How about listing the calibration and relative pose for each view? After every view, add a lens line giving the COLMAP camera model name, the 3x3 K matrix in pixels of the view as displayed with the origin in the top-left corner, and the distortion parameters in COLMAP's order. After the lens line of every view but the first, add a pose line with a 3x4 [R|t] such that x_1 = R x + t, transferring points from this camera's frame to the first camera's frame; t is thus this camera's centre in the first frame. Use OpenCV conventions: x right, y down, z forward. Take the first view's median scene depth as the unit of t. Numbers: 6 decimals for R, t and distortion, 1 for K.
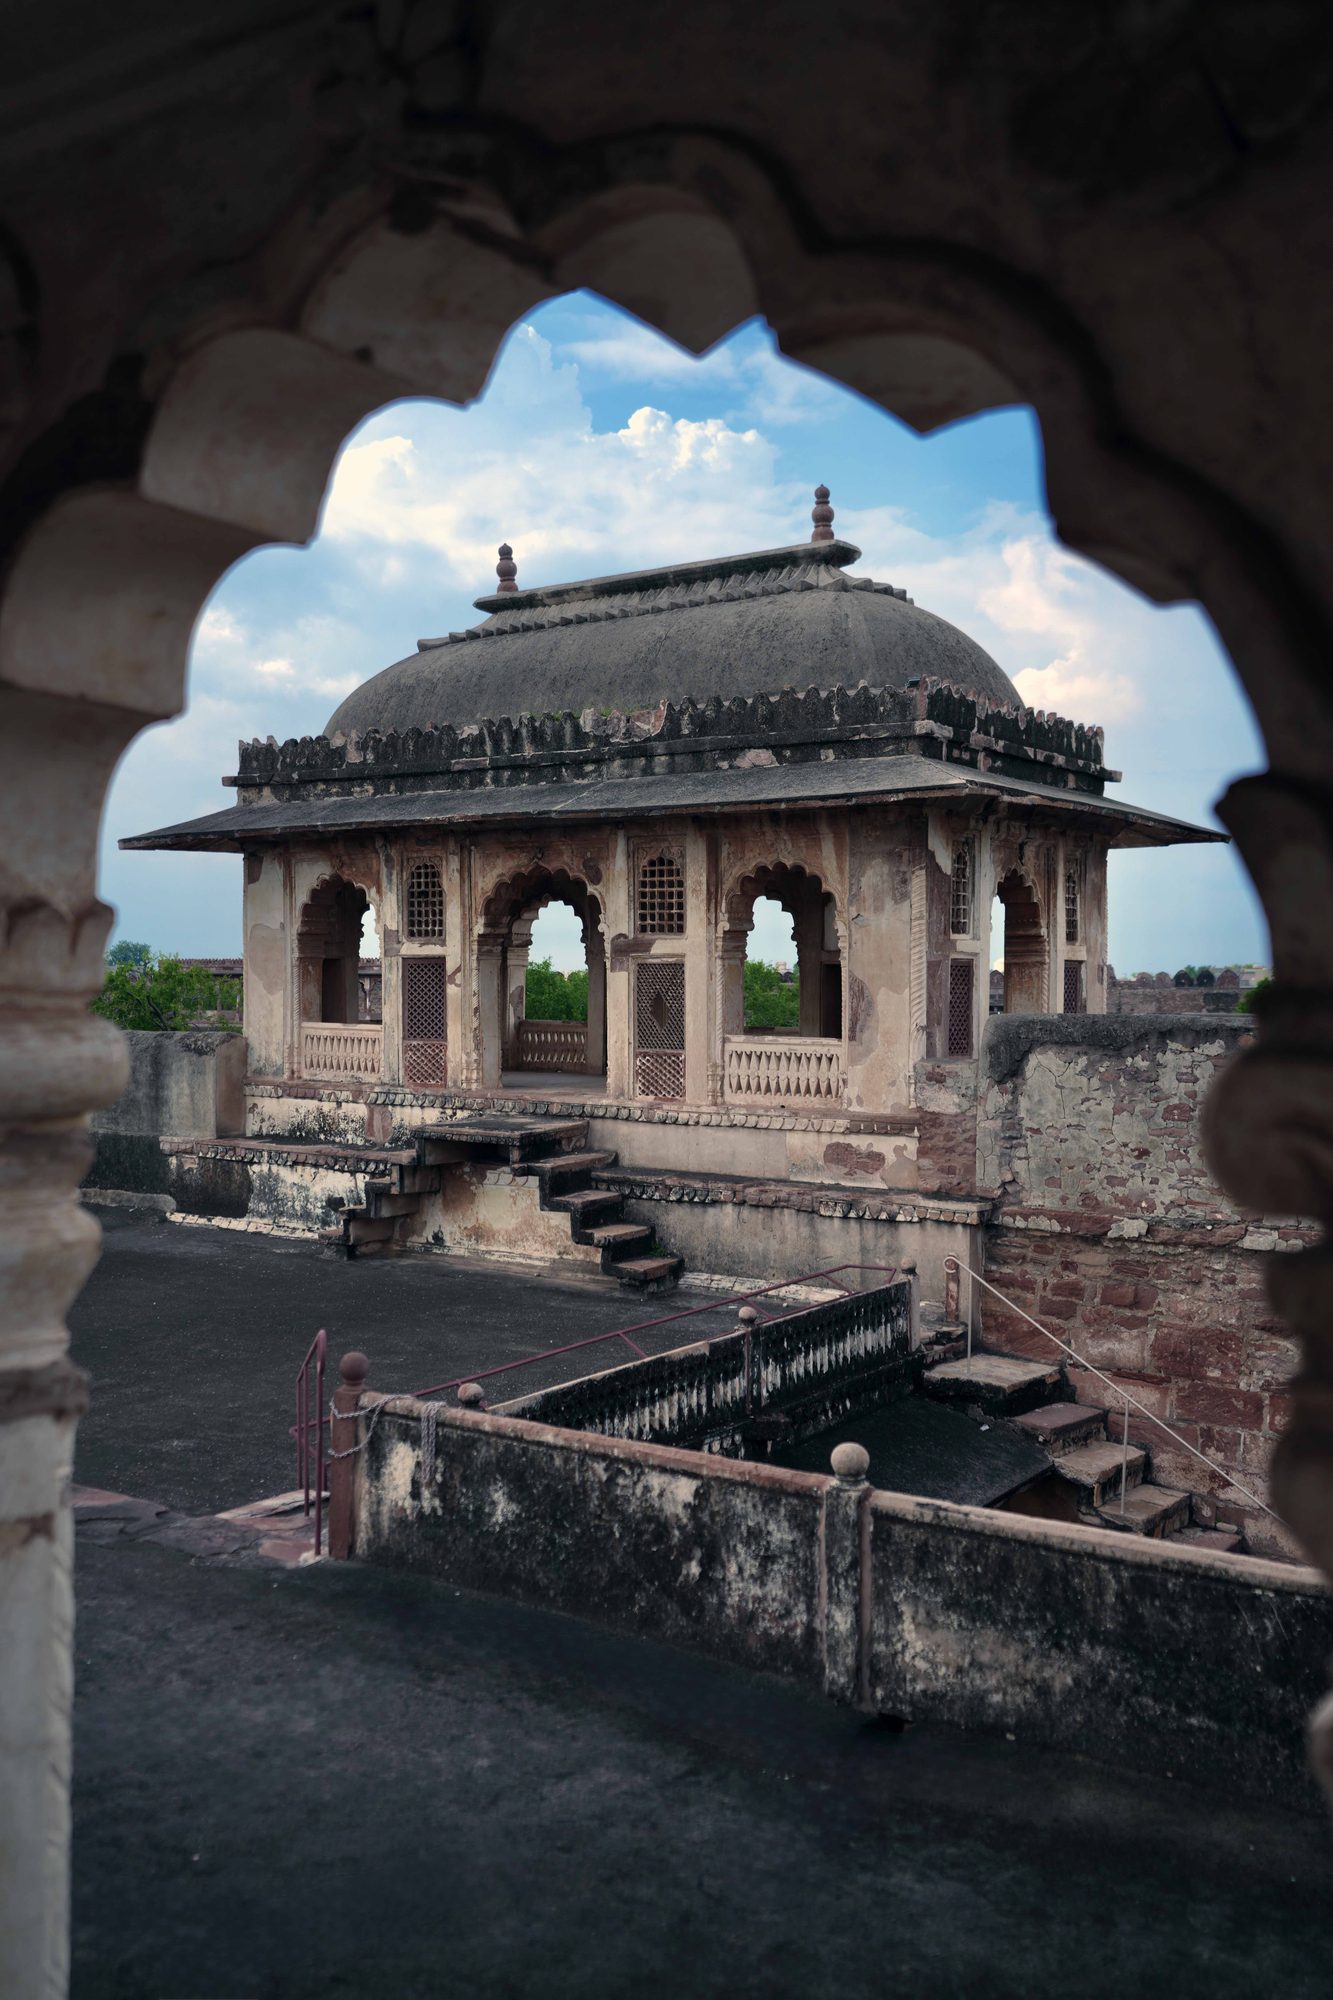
lens RADIAL K [[1645.0, 0, 666.5], [0, 1645.0, 1000.0], [0, 0, 1]] dist [0.007199, 0.000097]
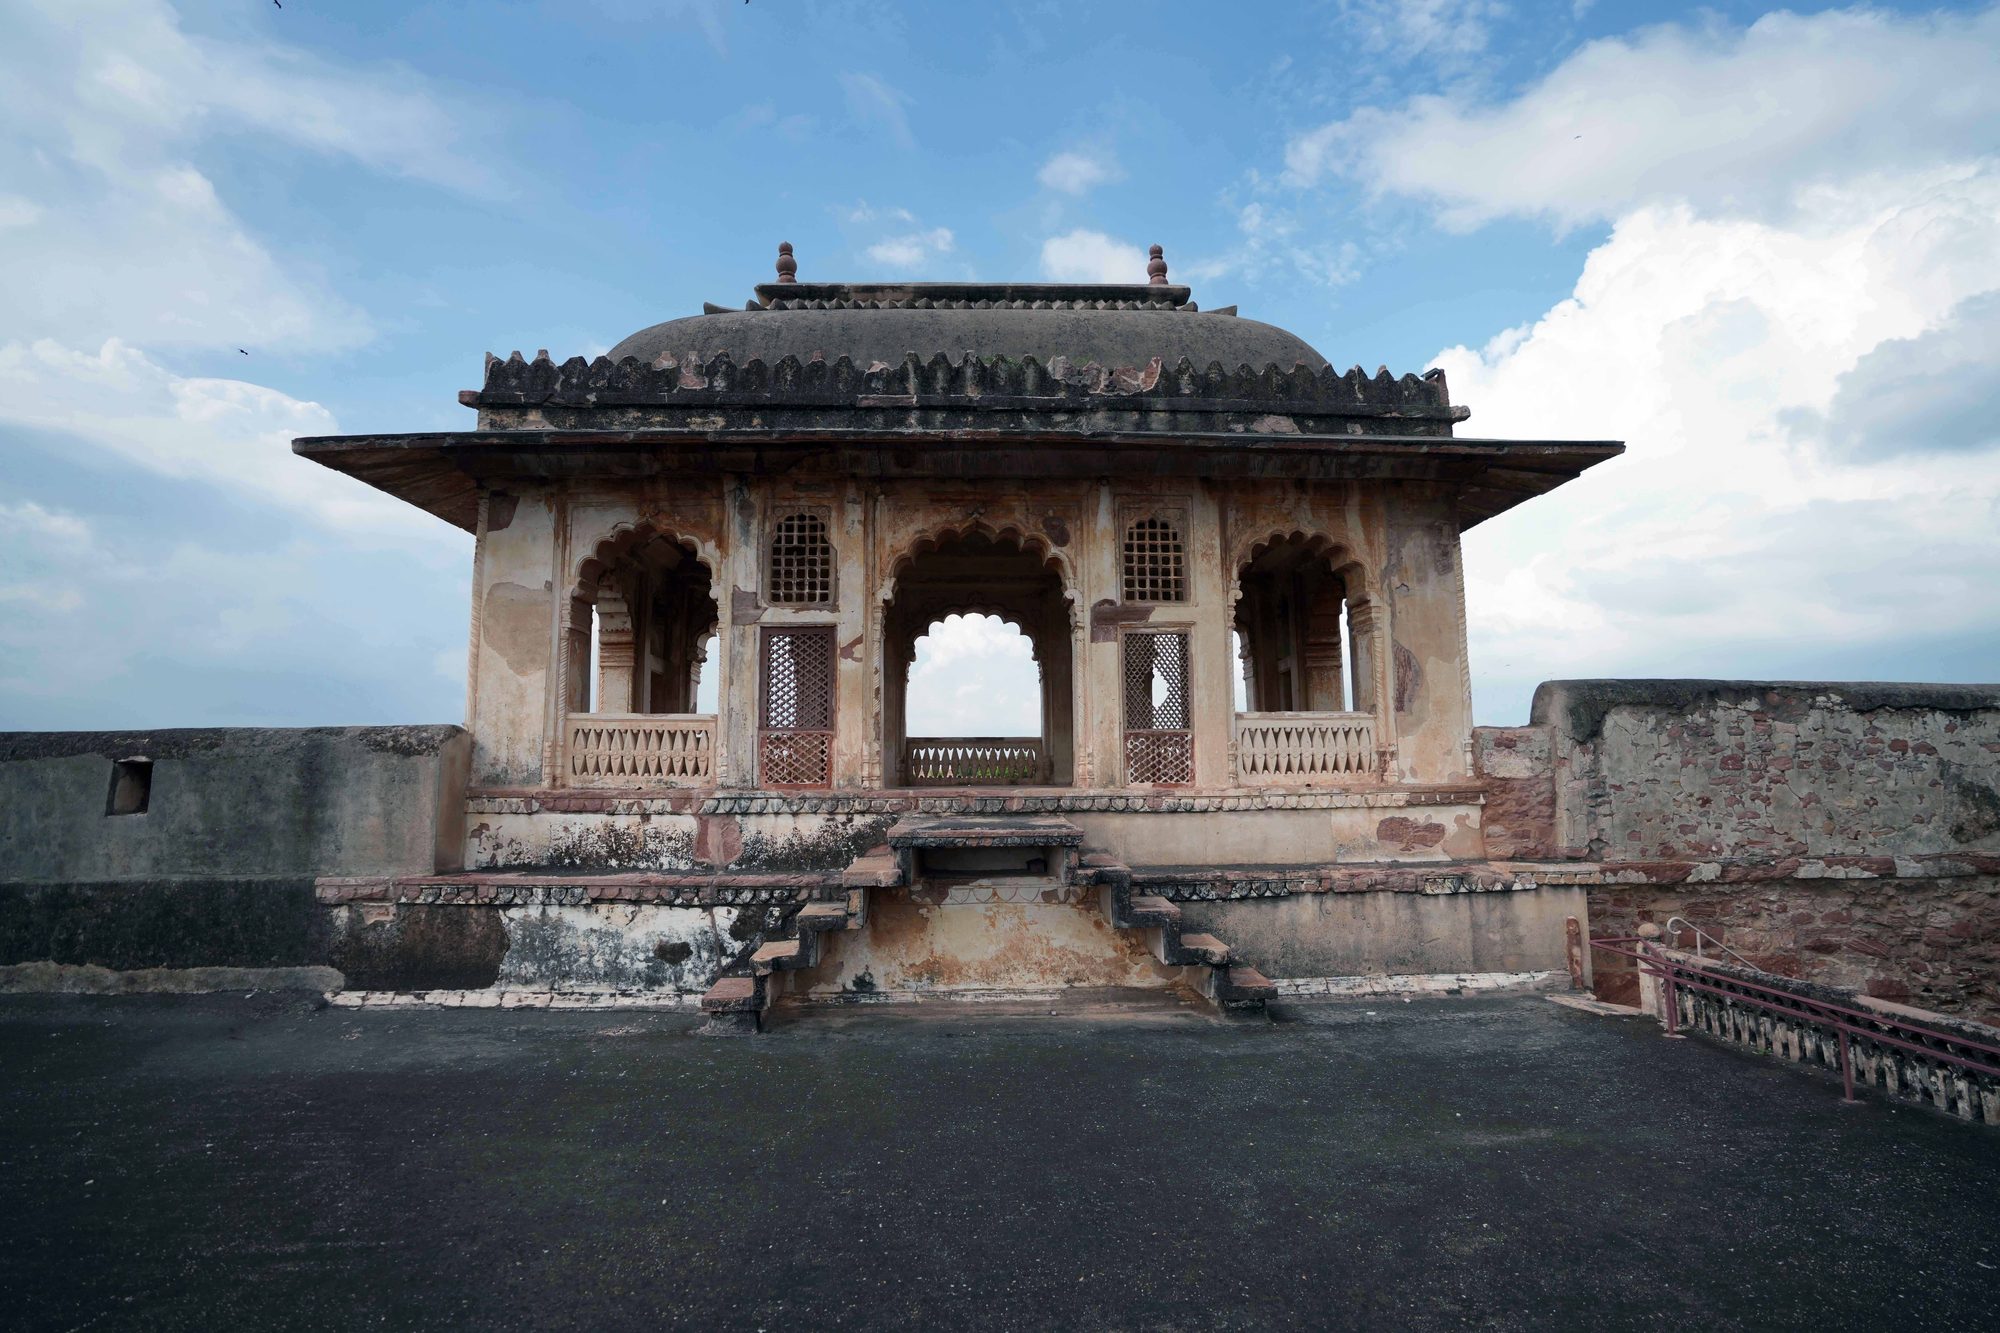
lens RADIAL K [[891.9, 0, 1000.0], [0, 891.9, 666.5], [0, 0, 1]] dist [-0.076409, 0.030253]
pose [[0.808217, 0.062375, 0.585572, -0.354592], [0.016529, 0.991580, -0.128437, 0.056410], [-0.588653, 0.113484, 0.800381, 0.657995]]
